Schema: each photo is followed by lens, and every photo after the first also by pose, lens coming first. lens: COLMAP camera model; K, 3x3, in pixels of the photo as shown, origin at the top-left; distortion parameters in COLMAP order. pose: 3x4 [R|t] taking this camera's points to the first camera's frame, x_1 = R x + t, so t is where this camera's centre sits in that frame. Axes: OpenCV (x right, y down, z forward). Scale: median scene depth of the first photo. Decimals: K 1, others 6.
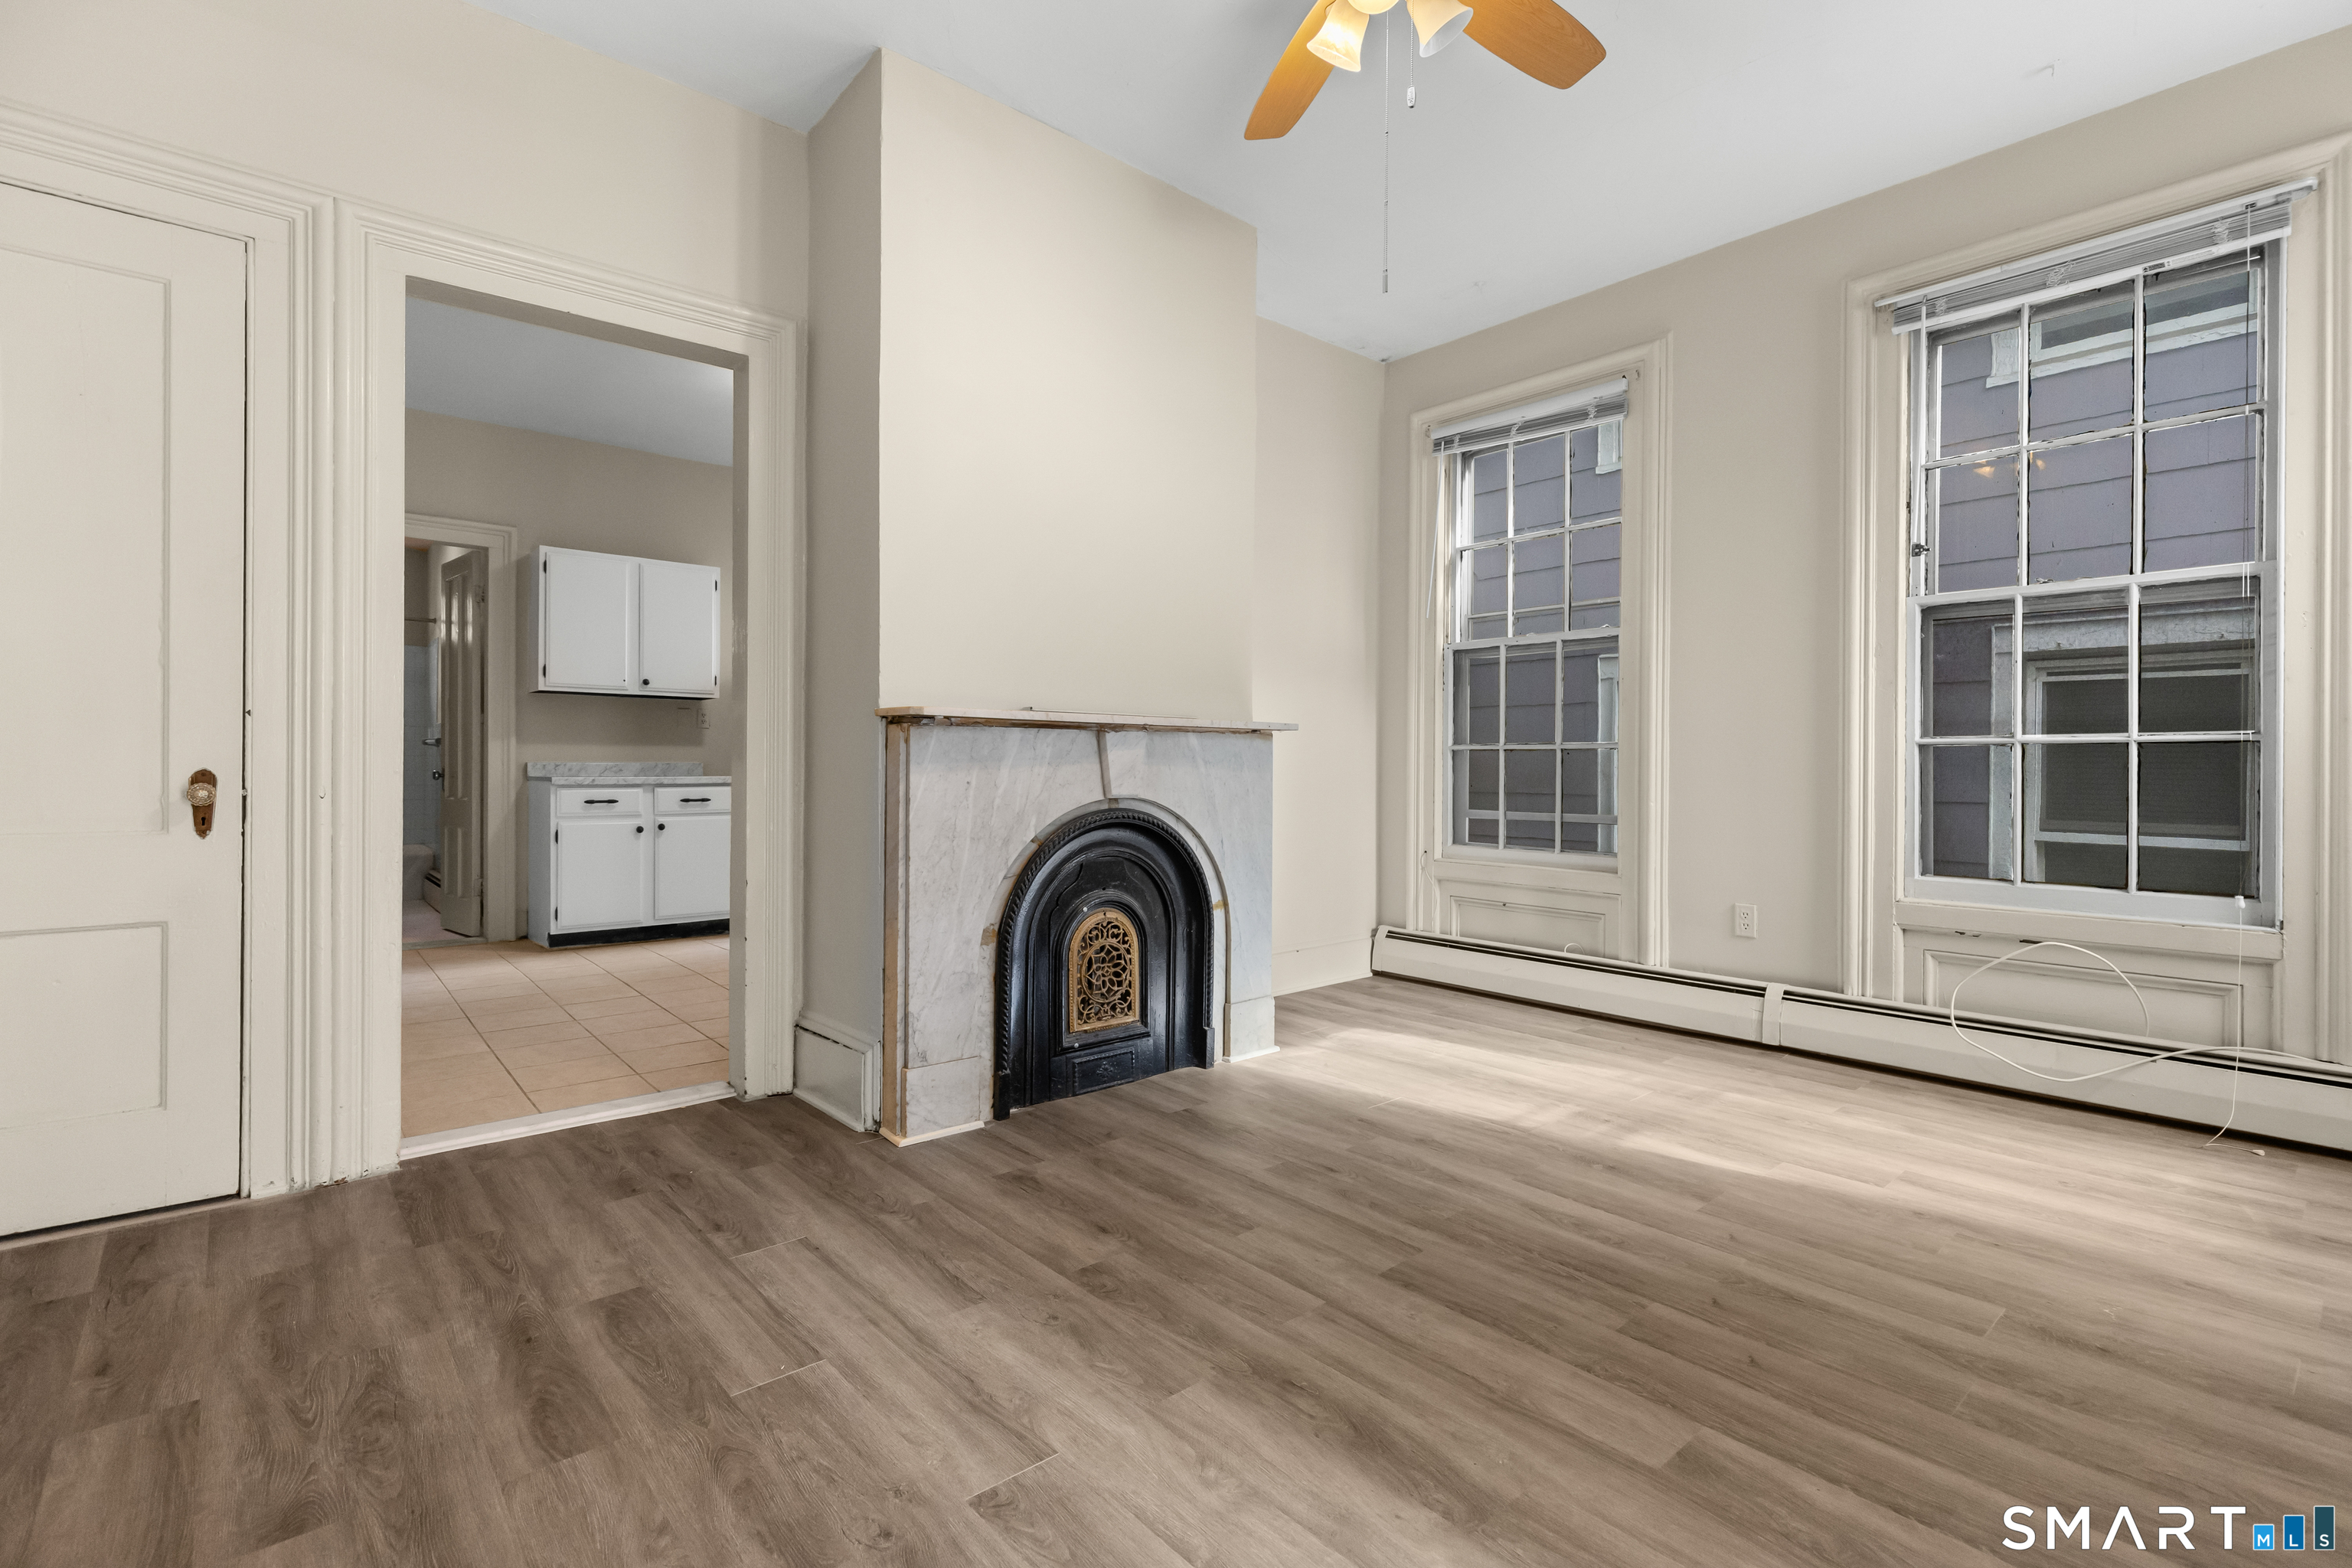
lens RADIAL K [[1089.2, 0, 1191.6], [0, 1089.2, 749.9], [0, 0, 1]] dist [0.008884, -0.000909]
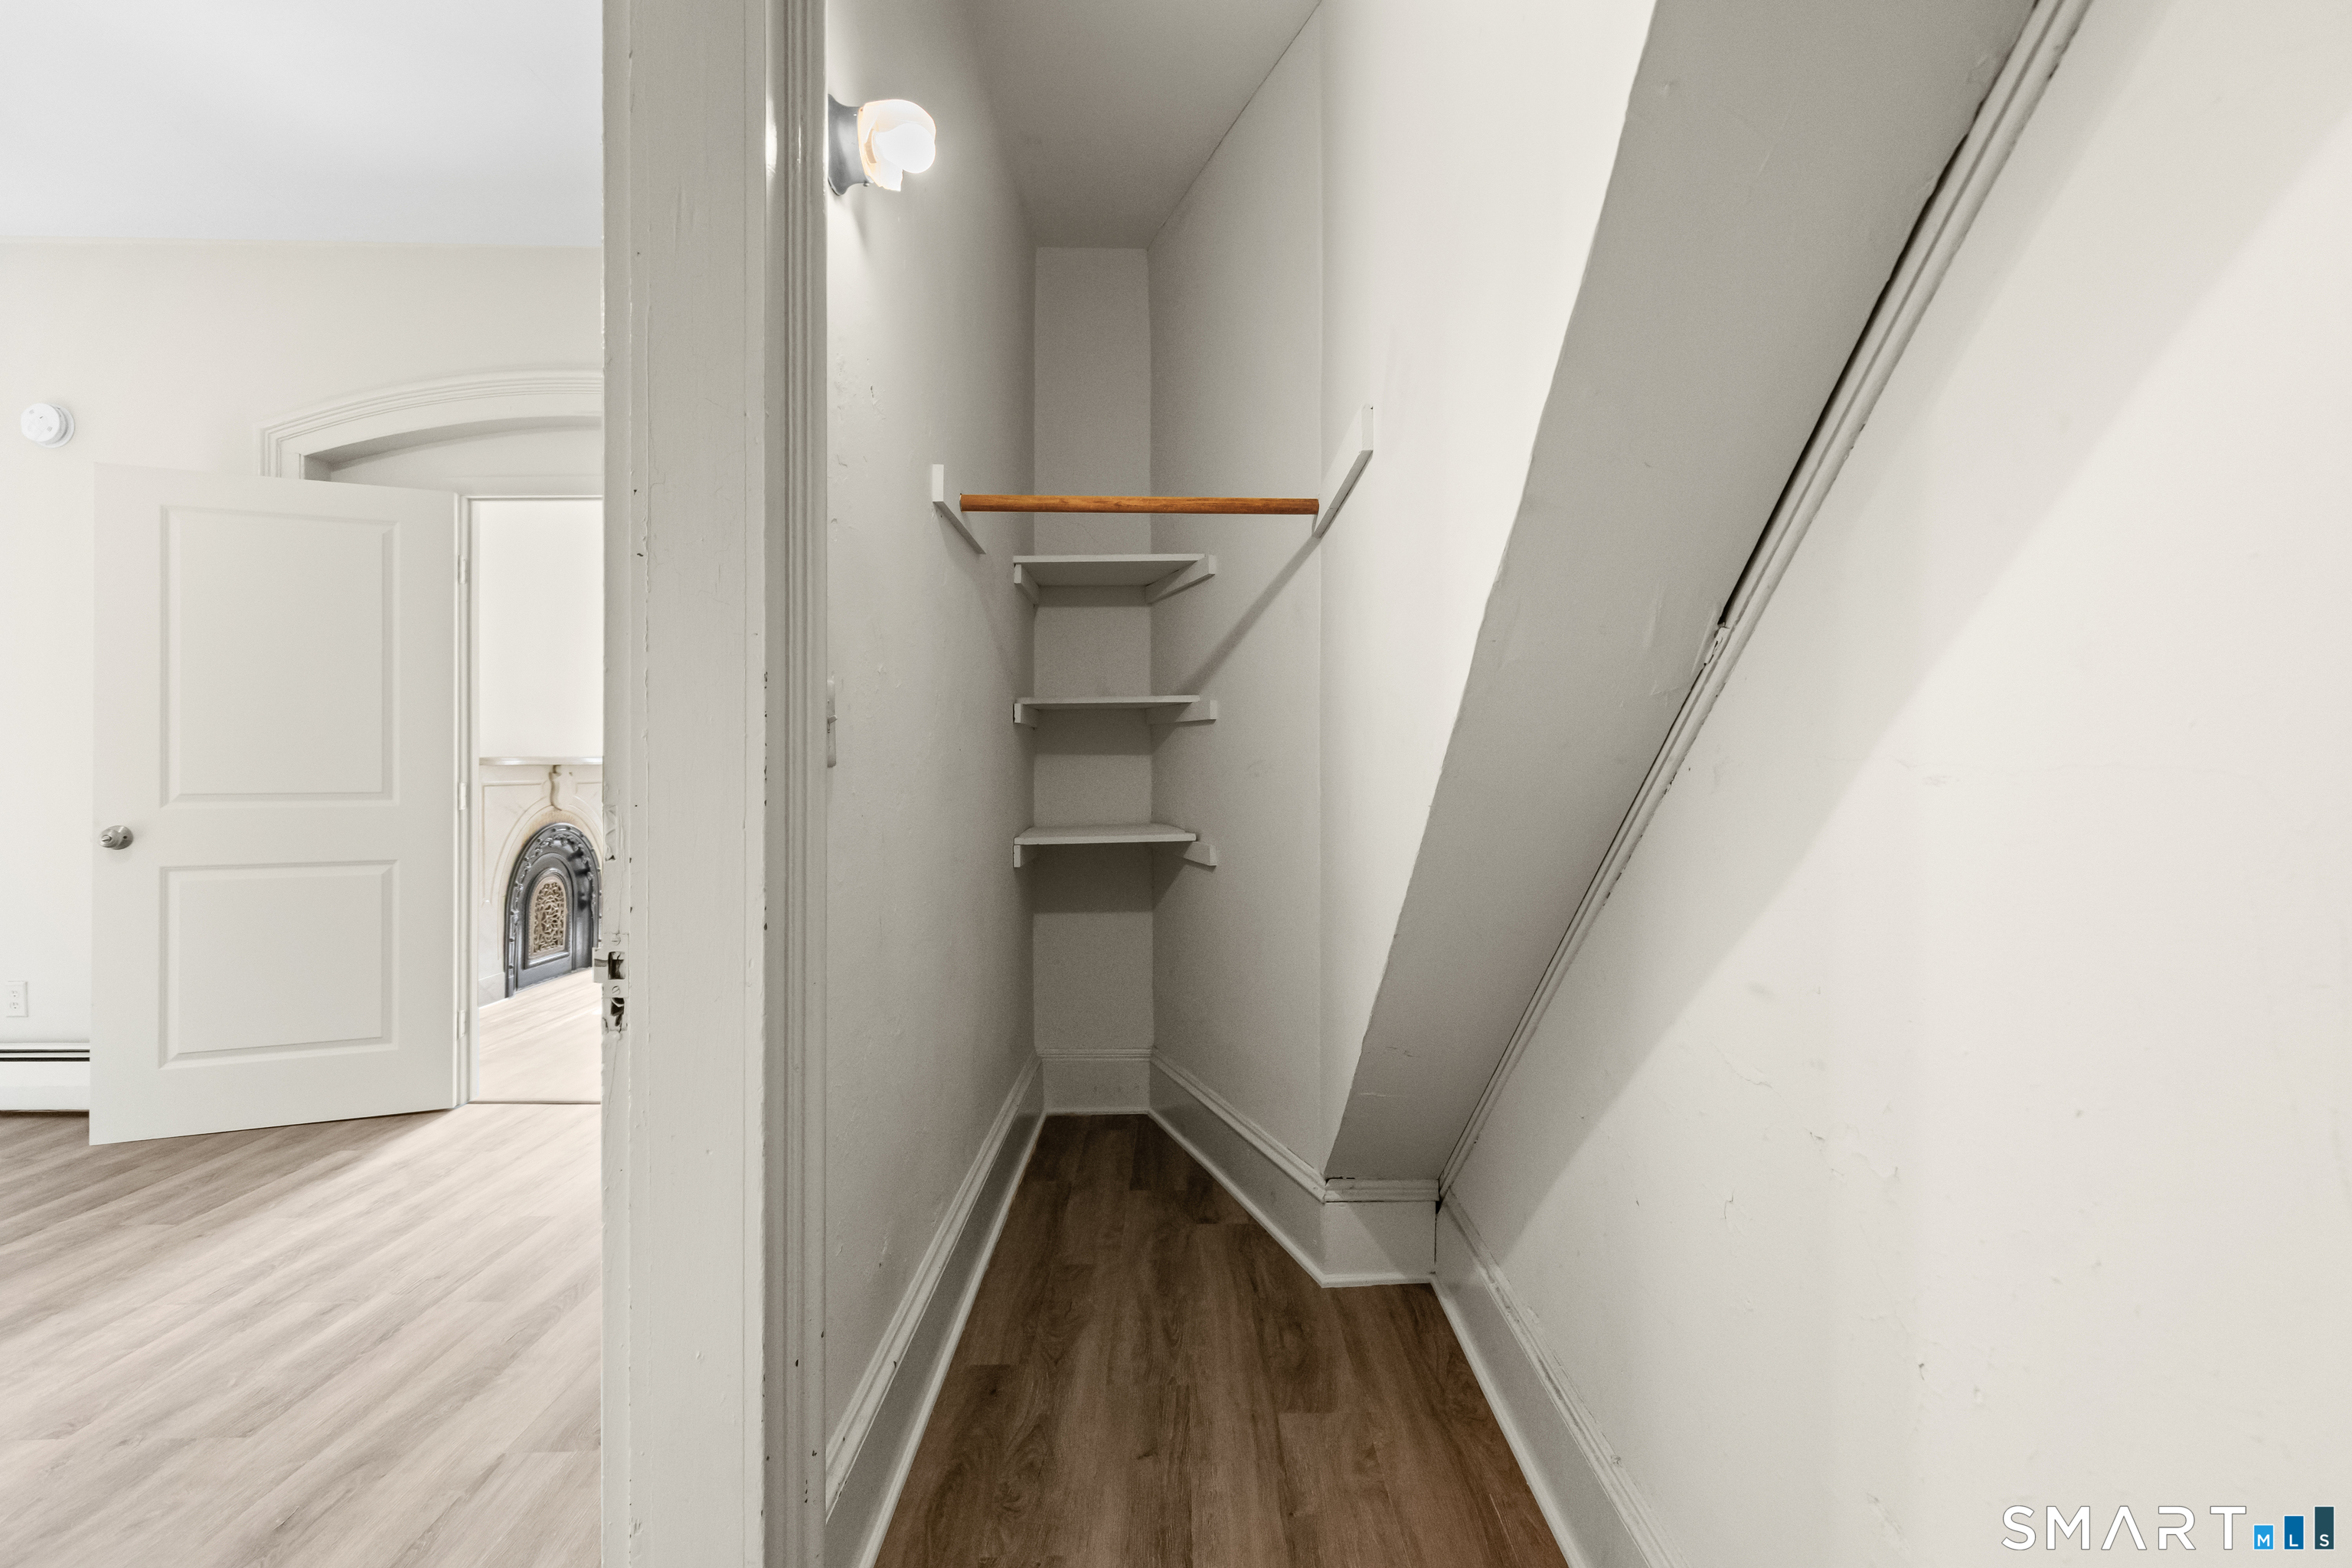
lens RADIAL K [[1078.4, 0, 1192.6], [0, 1078.4, 761.8], [0, 0, 1]] dist [0.000725, 0.000892]
pose [[-0.759146, 0.001377, 0.650919, -1.086229], [-0.010251, 0.999848, -0.014071, -0.049924], [-0.650840, -0.017355, -0.759017, 0.602093]]
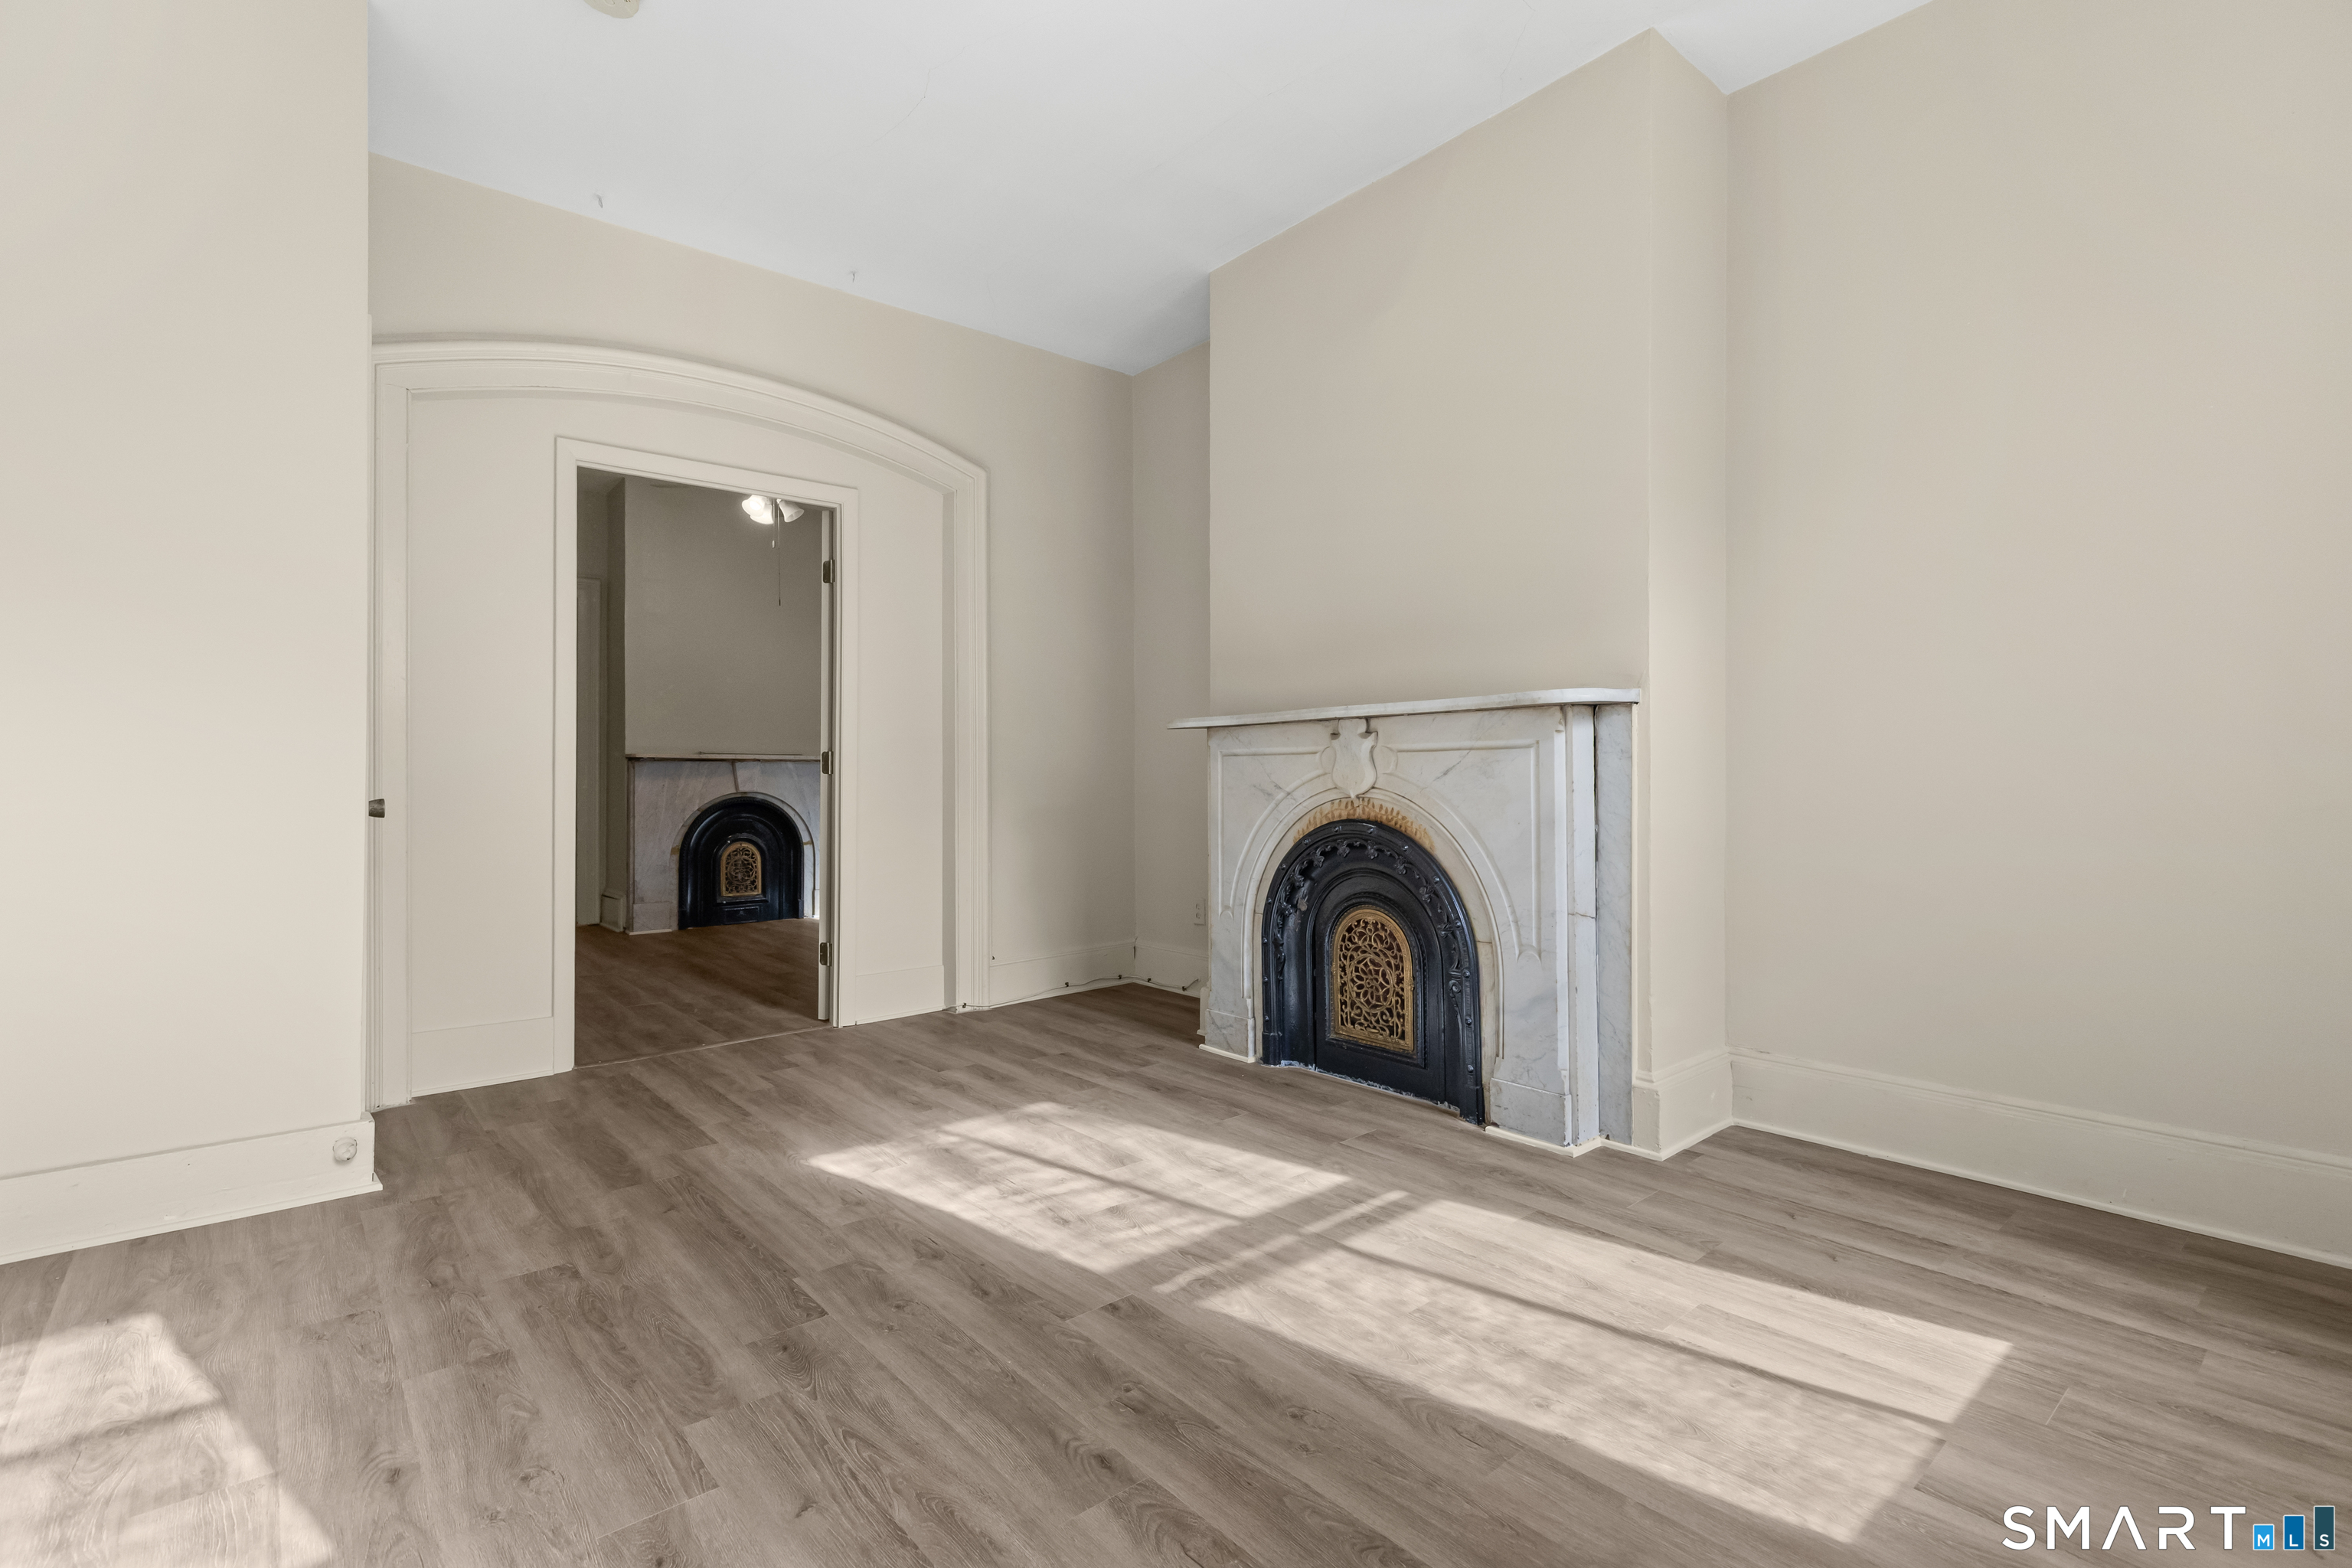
lens RADIAL K [[1089.2, 0, 1180.4], [0, 1089.2, 773.7], [0, 0, 1]] dist [0.008884, -0.000909]
pose [[0.999859, -0.007659, -0.014933, 1.017505], [0.007811, 0.999918, 0.010145, -0.011000], [0.014854, -0.010260, 0.999837, -1.440786]]
